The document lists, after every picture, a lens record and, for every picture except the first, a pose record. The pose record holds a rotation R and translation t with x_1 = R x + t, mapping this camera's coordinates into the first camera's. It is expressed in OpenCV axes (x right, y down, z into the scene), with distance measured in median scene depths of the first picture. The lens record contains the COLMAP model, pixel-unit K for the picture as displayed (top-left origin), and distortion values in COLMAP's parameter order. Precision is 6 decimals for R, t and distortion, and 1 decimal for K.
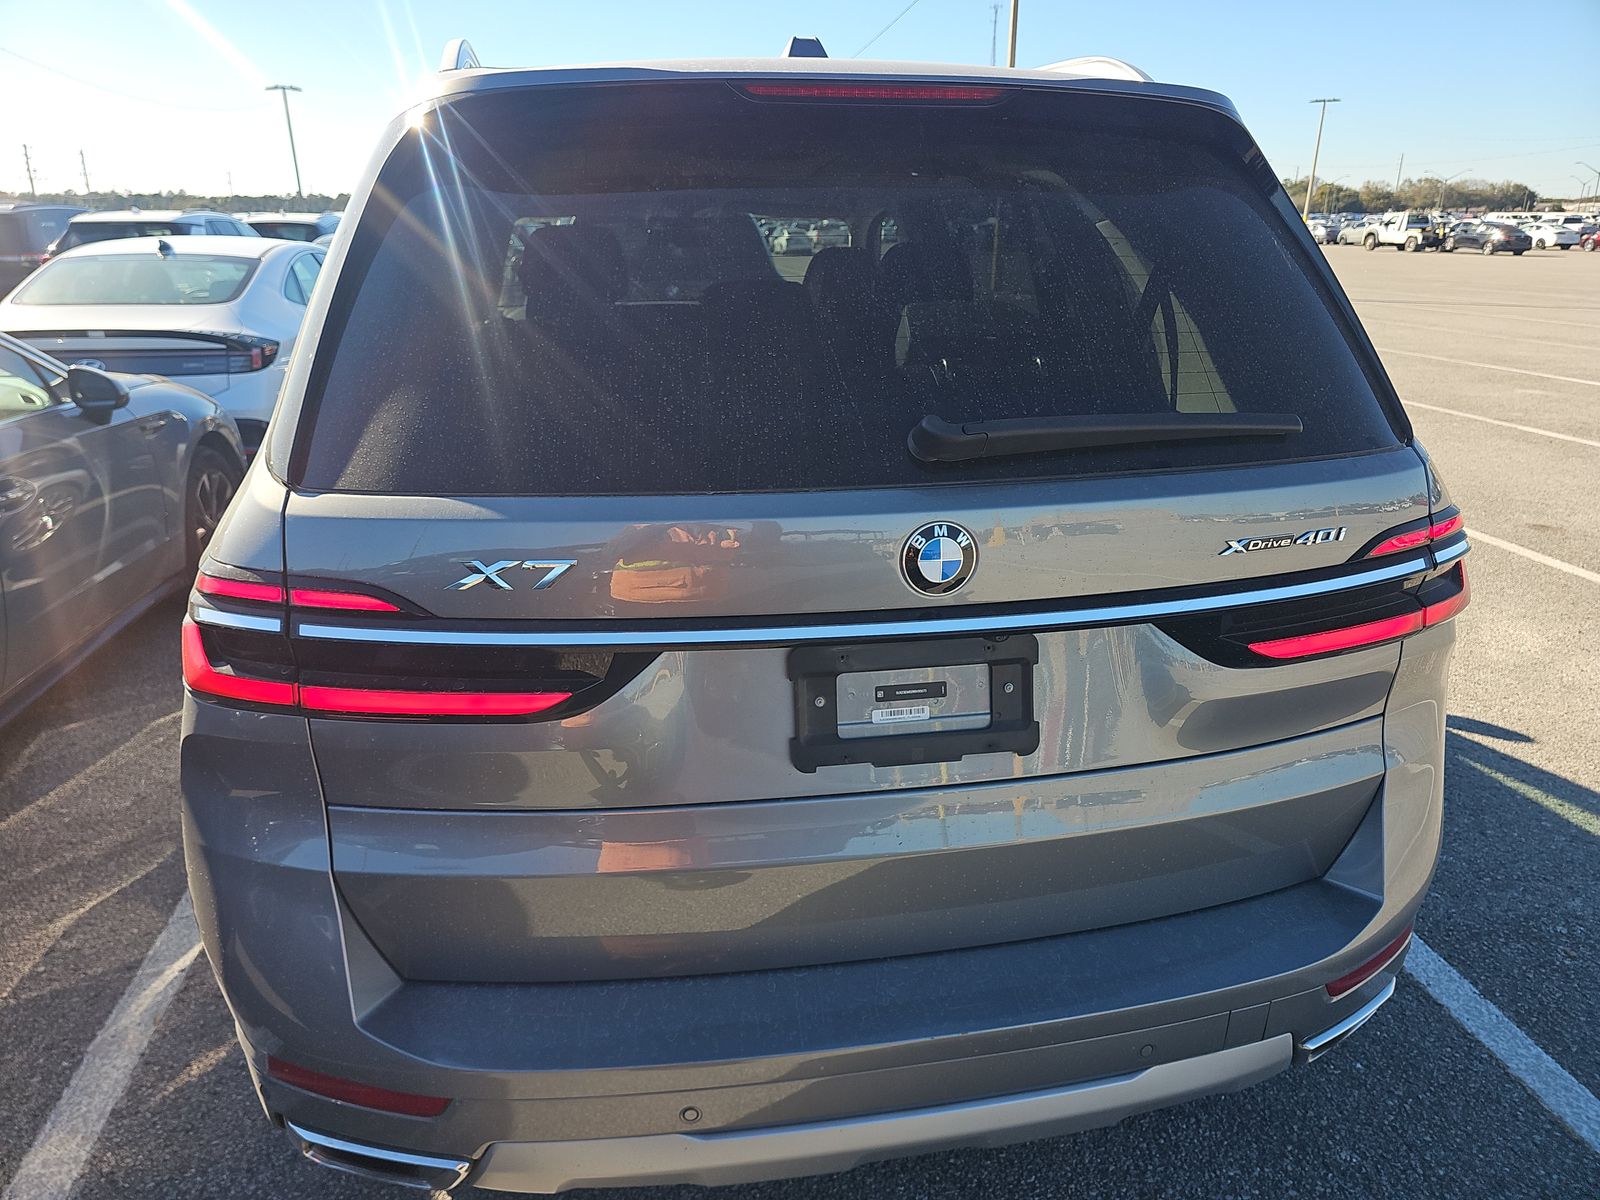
lens RADIAL K [[1060.4, 0, 799.7], [0, 1060.4, 598.5], [0, 0, 1]] dist [0.011755, -0.014668]
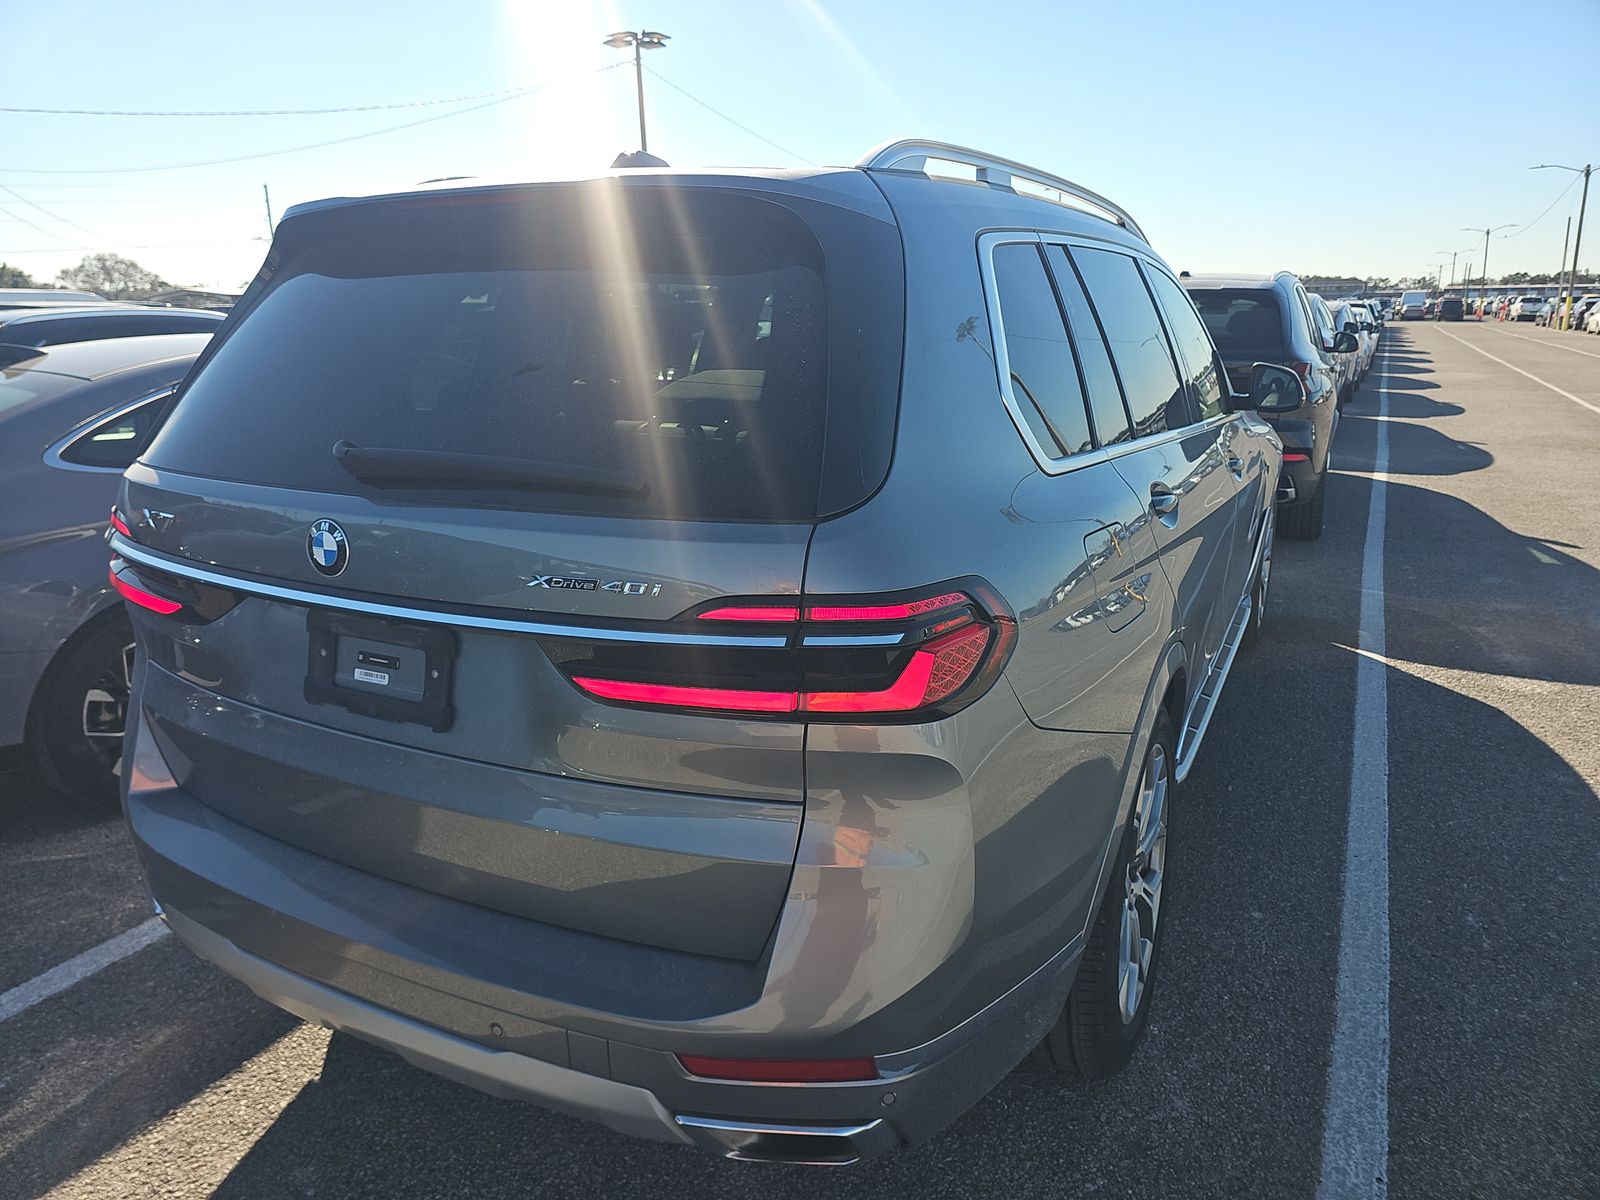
lens RADIAL K [[1060.4, 0, 801.3], [0, 1060.4, 601.8], [0, 0, 1]] dist [0.011755, -0.014668]
pose [[0.814660, 0.160375, -0.557323, 1.203294], [-0.193683, 0.981064, -0.000802, -0.075758], [0.546641, 0.108597, 0.830295, 0.224655]]
